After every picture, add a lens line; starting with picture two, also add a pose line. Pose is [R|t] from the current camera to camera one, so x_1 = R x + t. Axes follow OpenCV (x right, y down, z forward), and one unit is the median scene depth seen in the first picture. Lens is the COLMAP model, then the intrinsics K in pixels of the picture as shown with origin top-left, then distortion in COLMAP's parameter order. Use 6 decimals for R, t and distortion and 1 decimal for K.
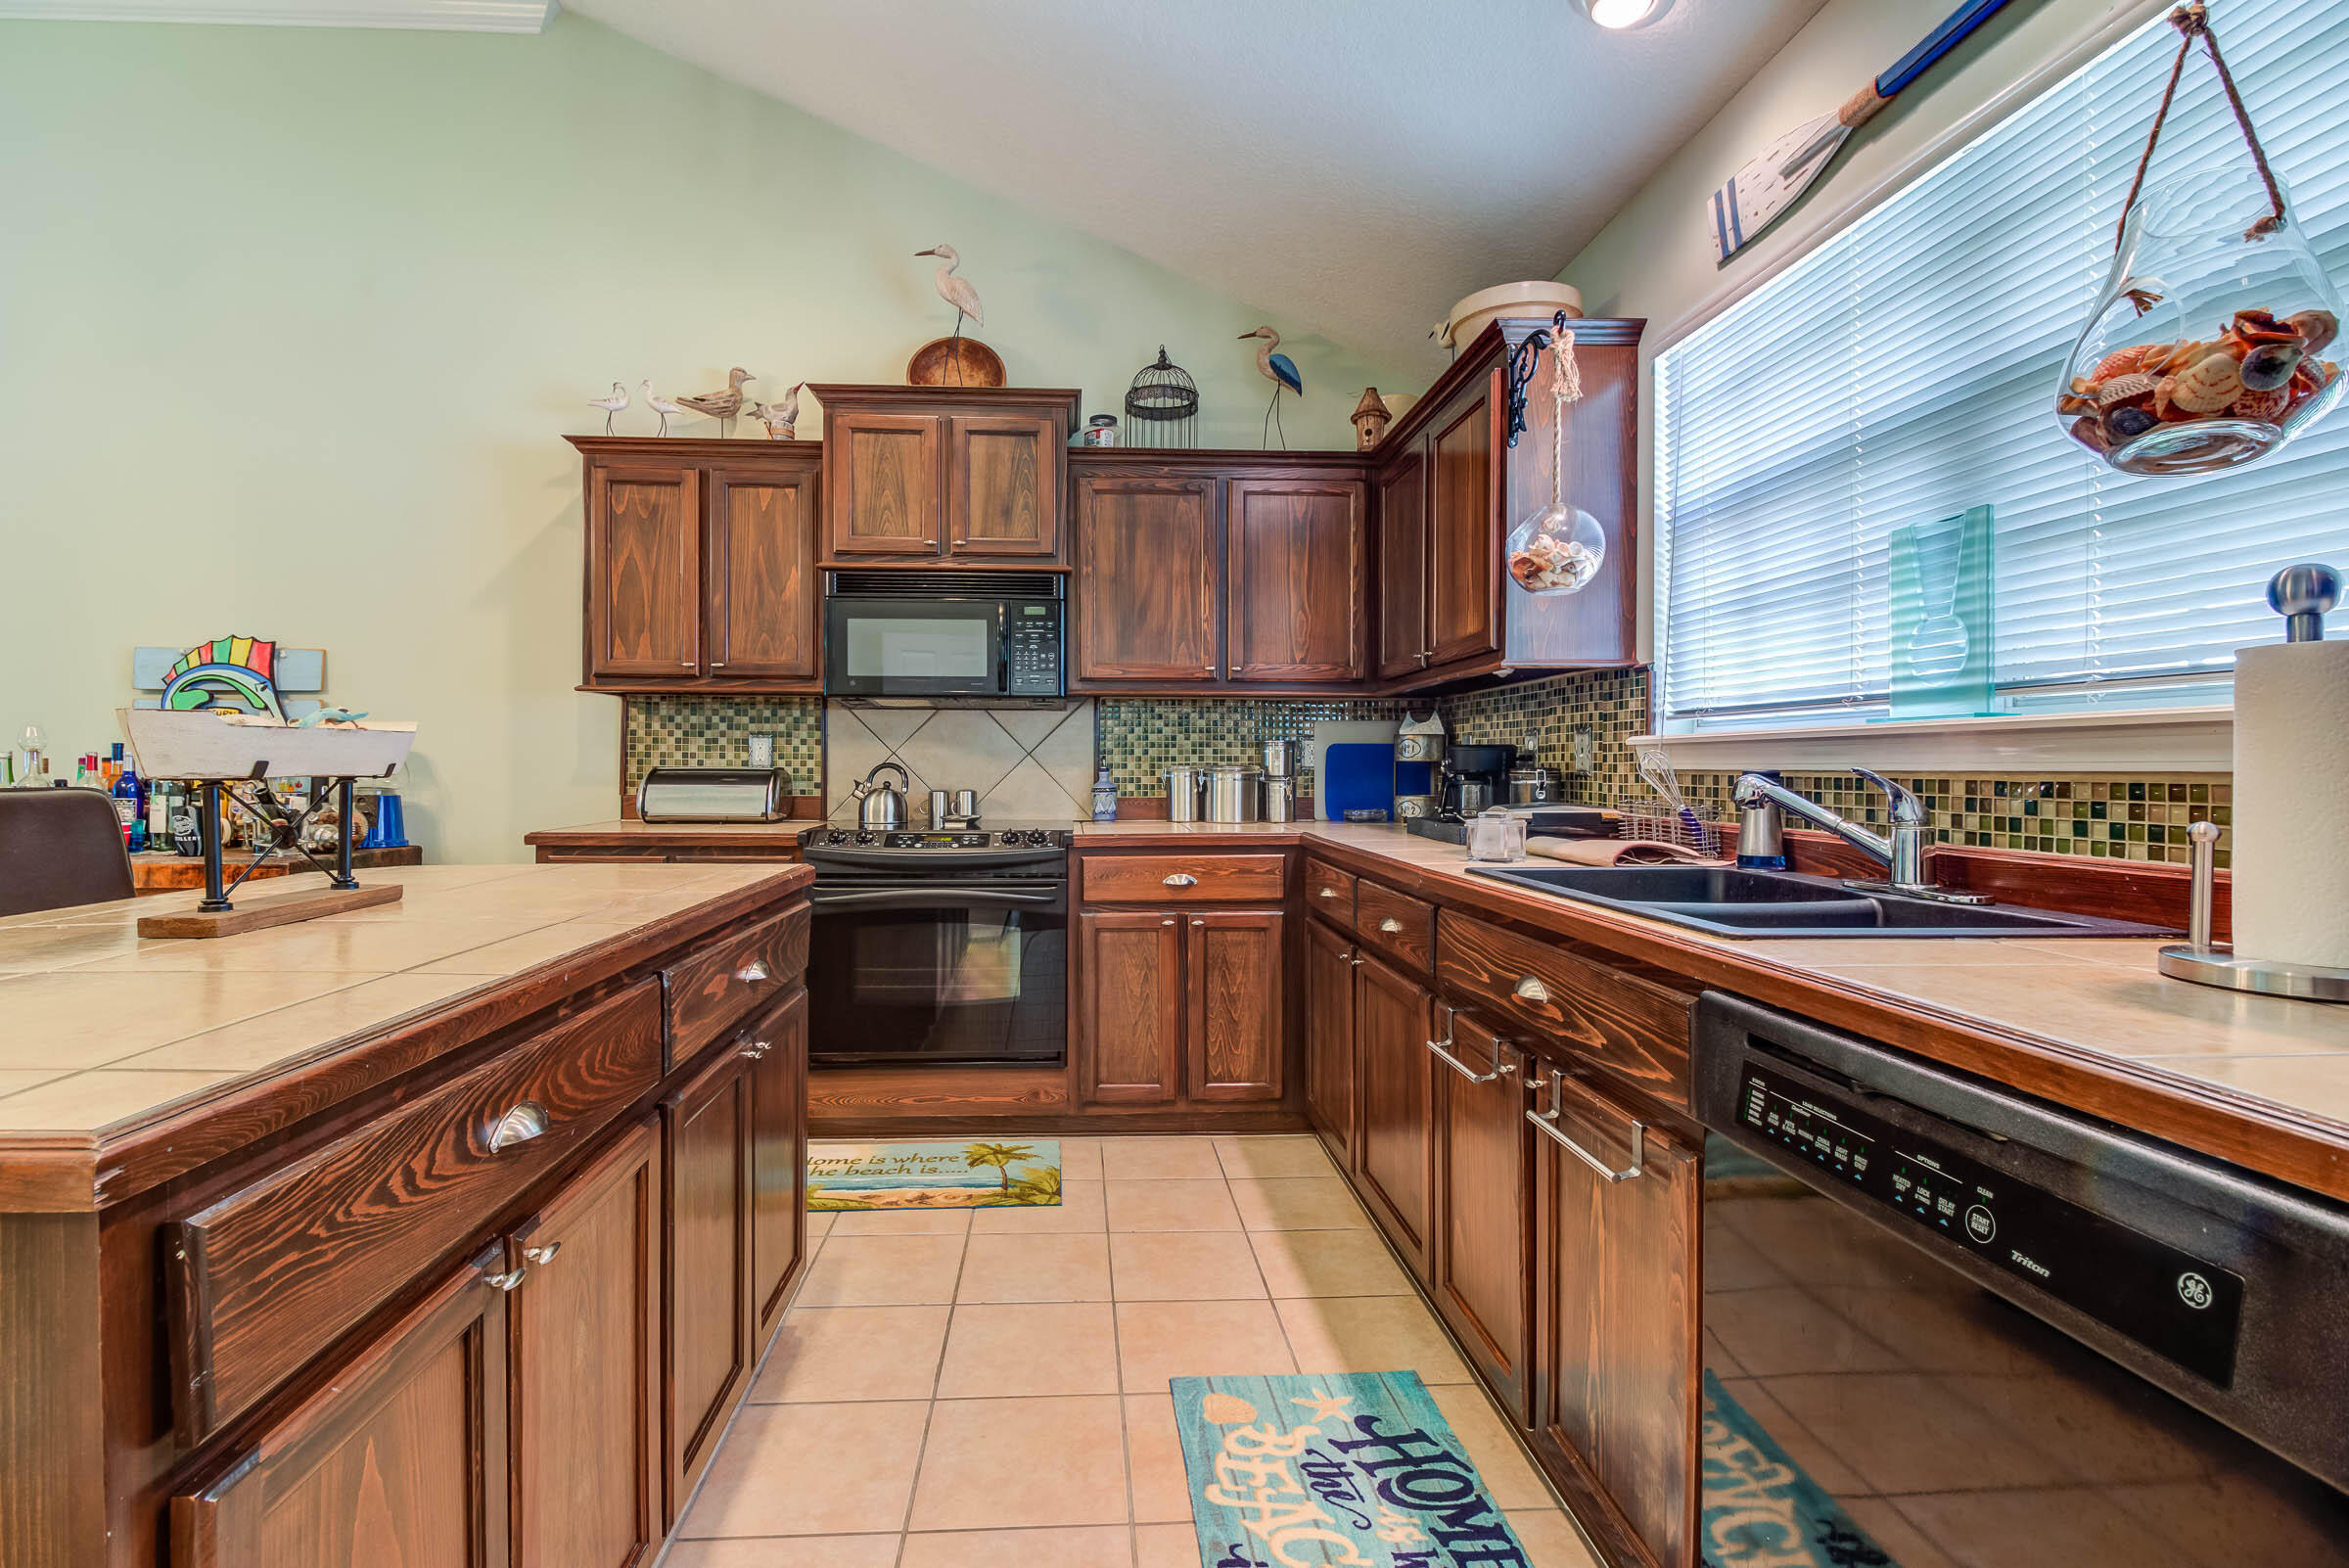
lens RADIAL K [[1057.9, 0, 1143.1], [0, 1057.9, 766.6], [0, 0, 1]] dist [0.020633, -0.015564]
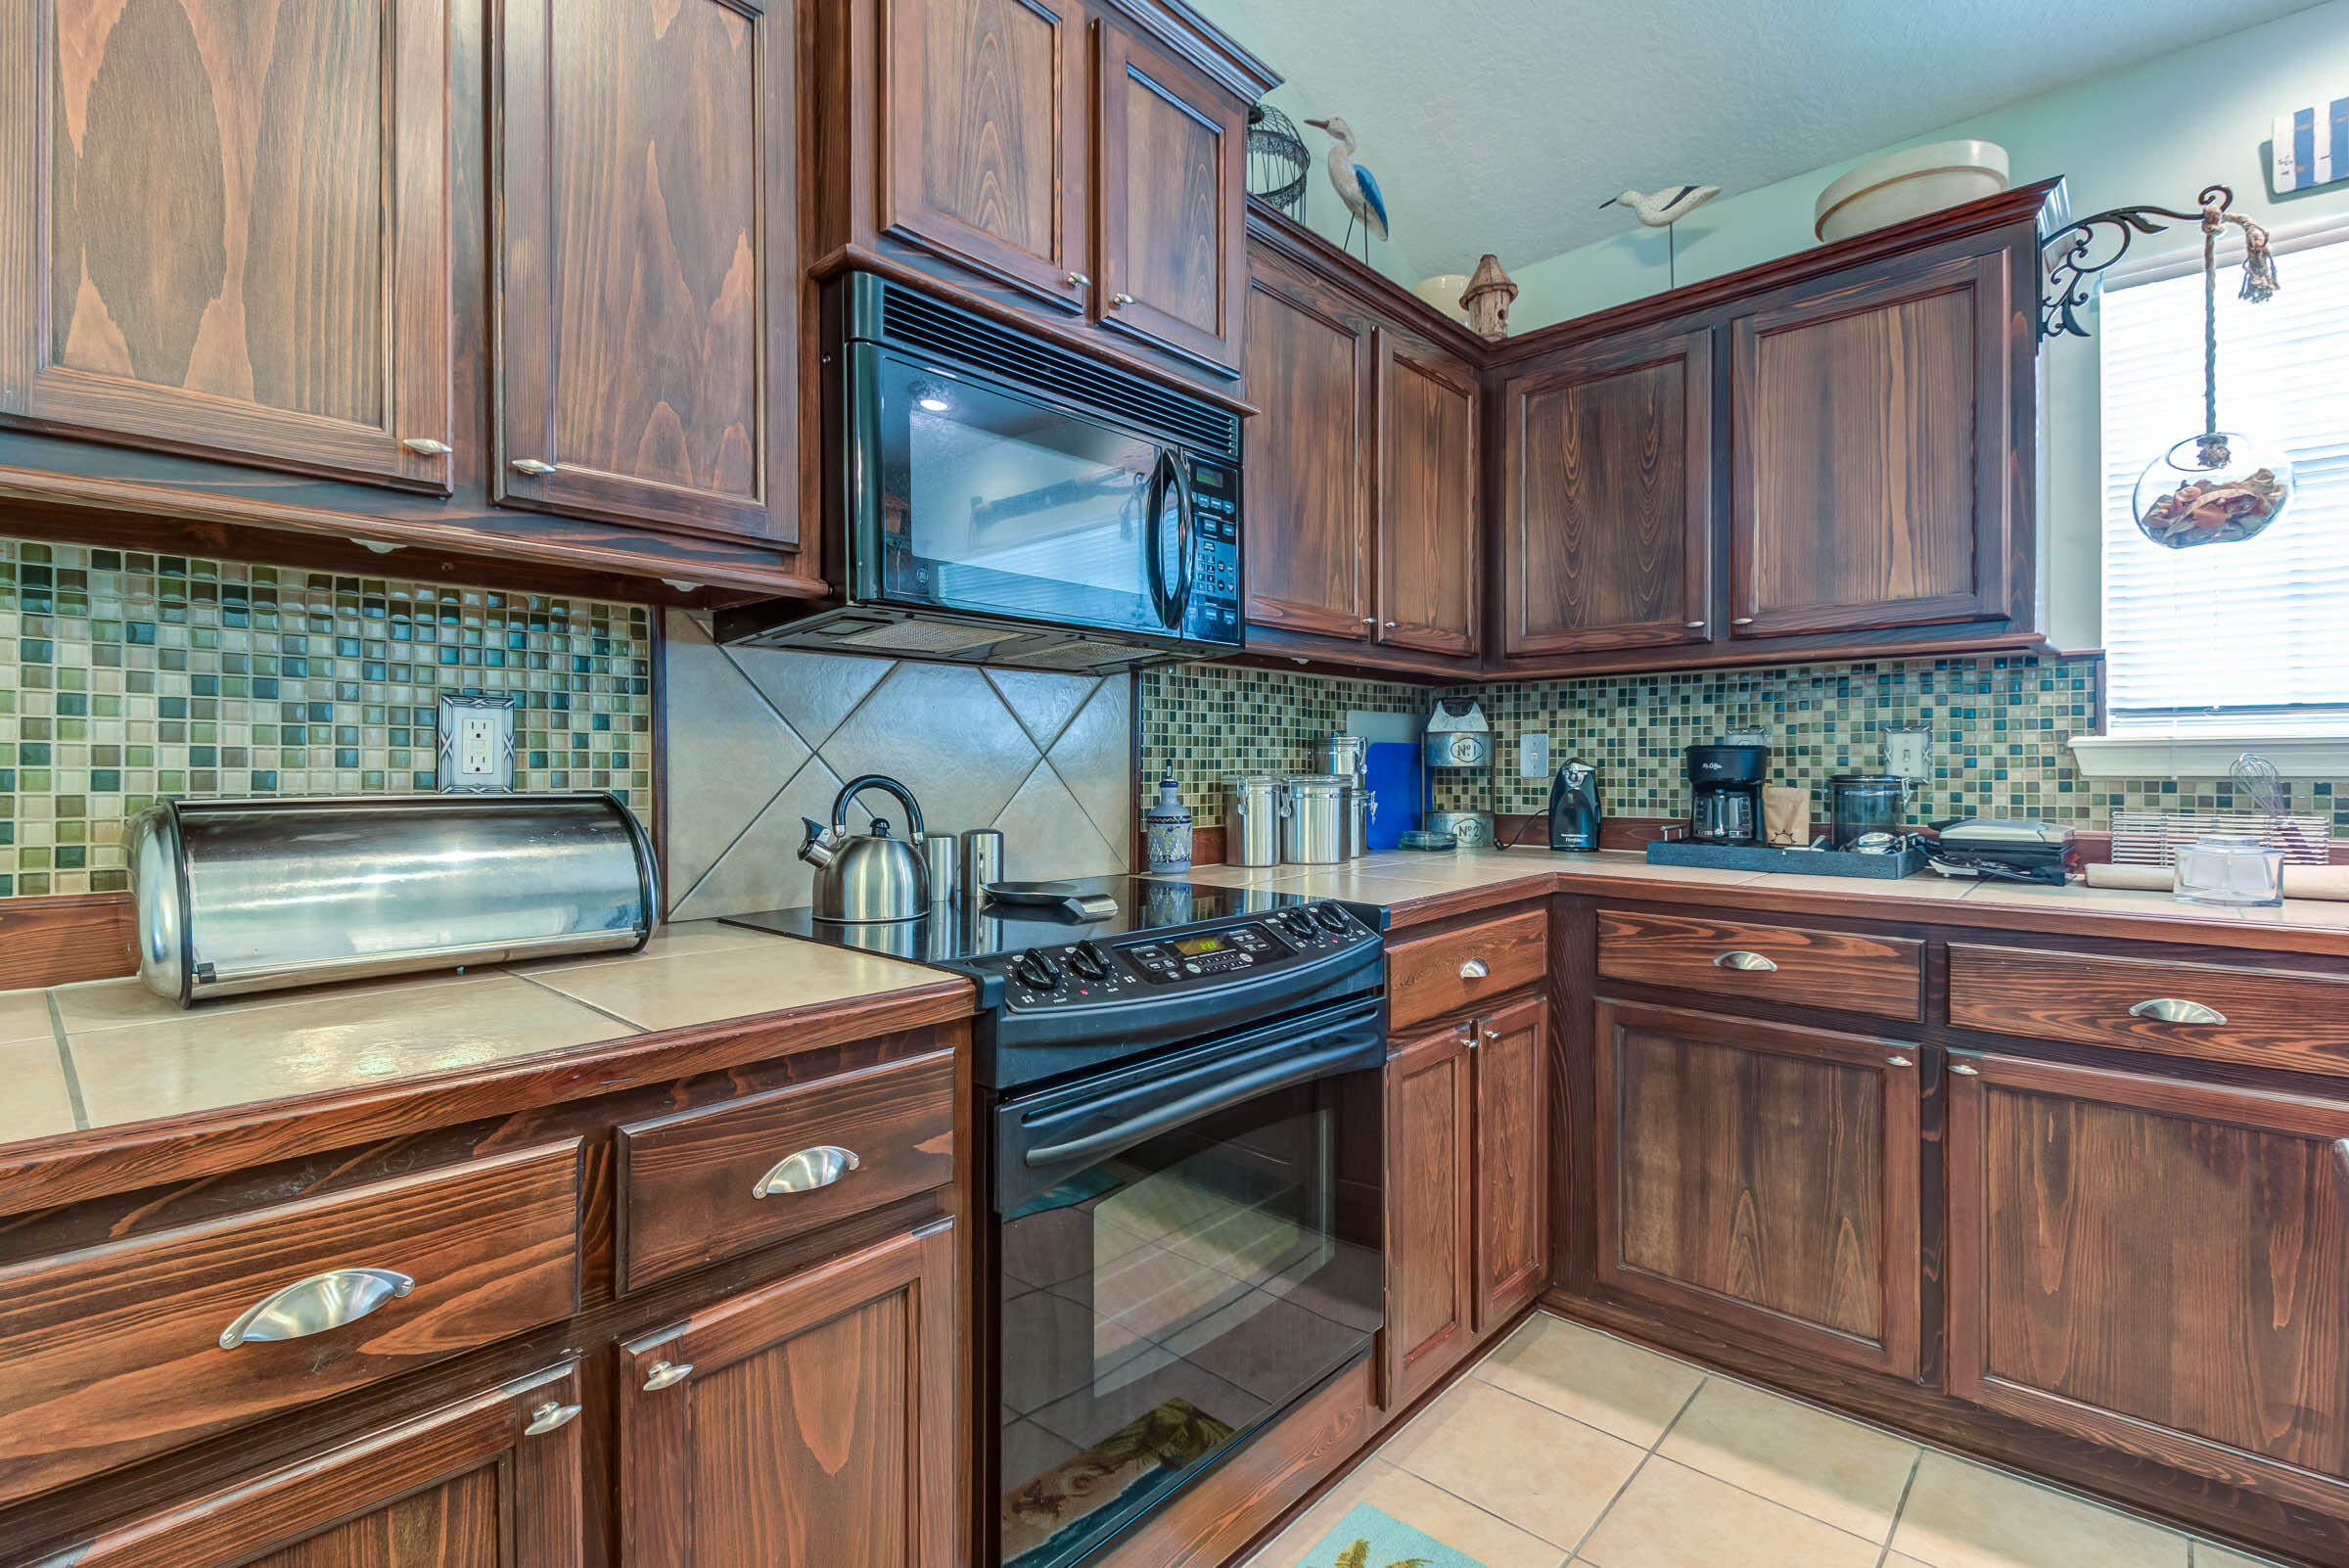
lens RADIAL K [[1061.6, 0, 1121.9], [0, 1061.6, 767.4], [0, 0, 1]] dist [0.020937, -0.015654]
pose [[0.735189, -0.004564, 0.677847, -0.515064], [0.005890, 0.999983, 0.000344, -0.007121], [-0.677836, 0.003739, 0.735203, 0.691269]]
